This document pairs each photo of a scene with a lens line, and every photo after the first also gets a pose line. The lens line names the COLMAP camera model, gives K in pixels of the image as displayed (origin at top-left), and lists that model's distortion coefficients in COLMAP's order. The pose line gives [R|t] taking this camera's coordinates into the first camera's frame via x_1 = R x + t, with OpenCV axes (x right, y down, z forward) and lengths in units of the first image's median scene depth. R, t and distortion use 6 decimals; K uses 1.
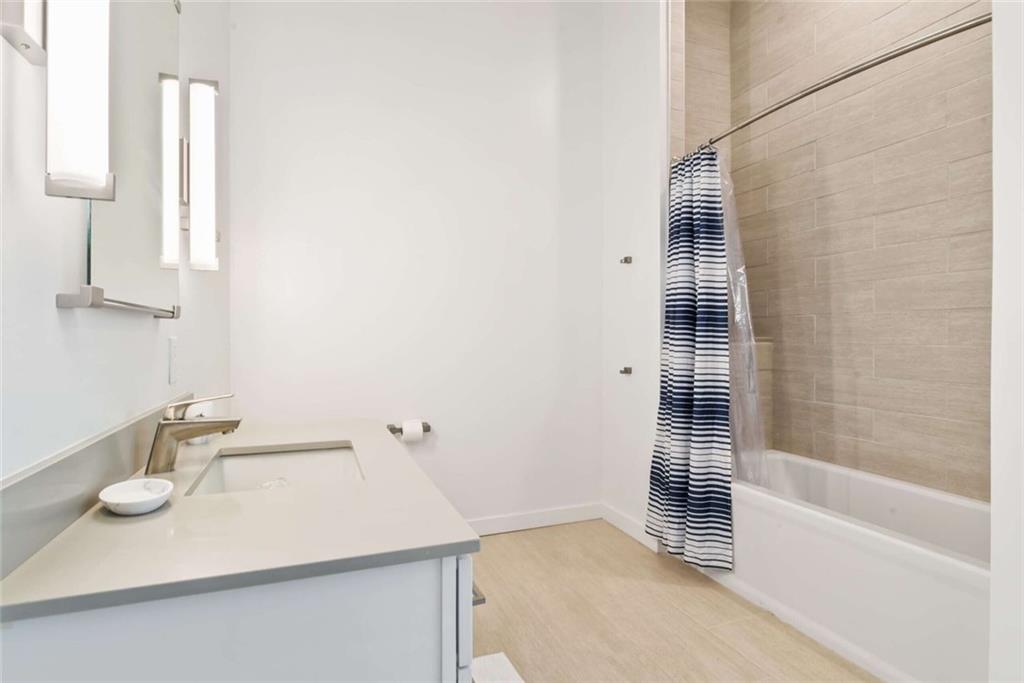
lens RADIAL K [[525.5, 0, 513.9], [0, 525.5, 336.6], [0, 0, 1]] dist [0.000804, 0.000769]
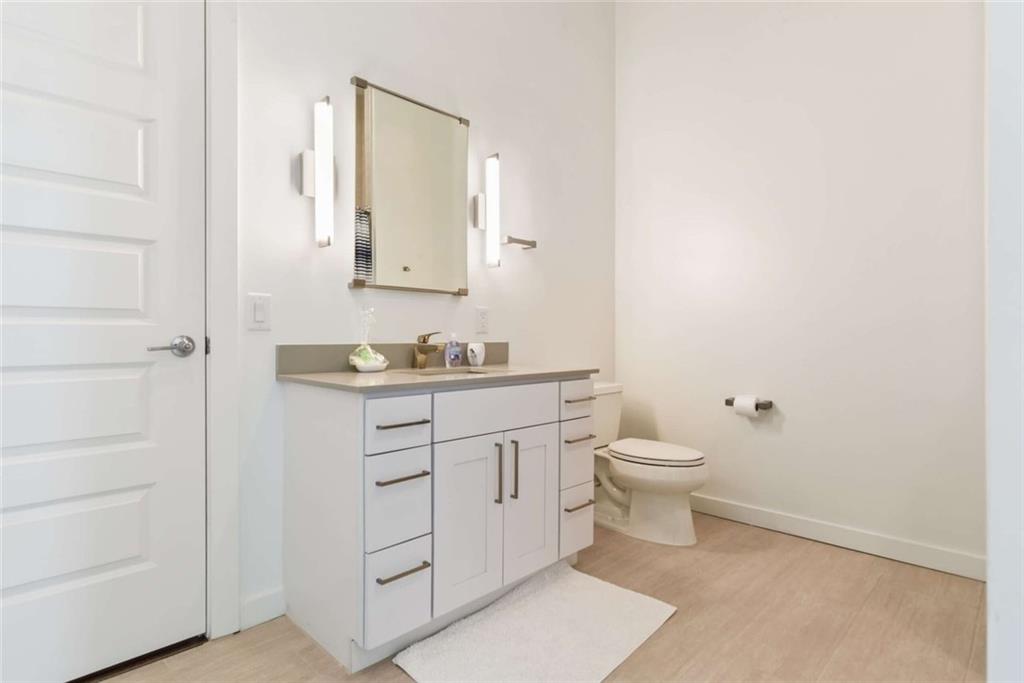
lens RADIAL K [[525.5, 0, 514.4], [0, 525.5, 342.8], [0, 0, 1]] dist [0.000804, 0.000769]
pose [[0.388104, -0.000148, -0.921615, 0.676478], [-0.003463, 0.999993, -0.001619, 0.081104], [0.921609, 0.003820, 0.388101, 0.273150]]
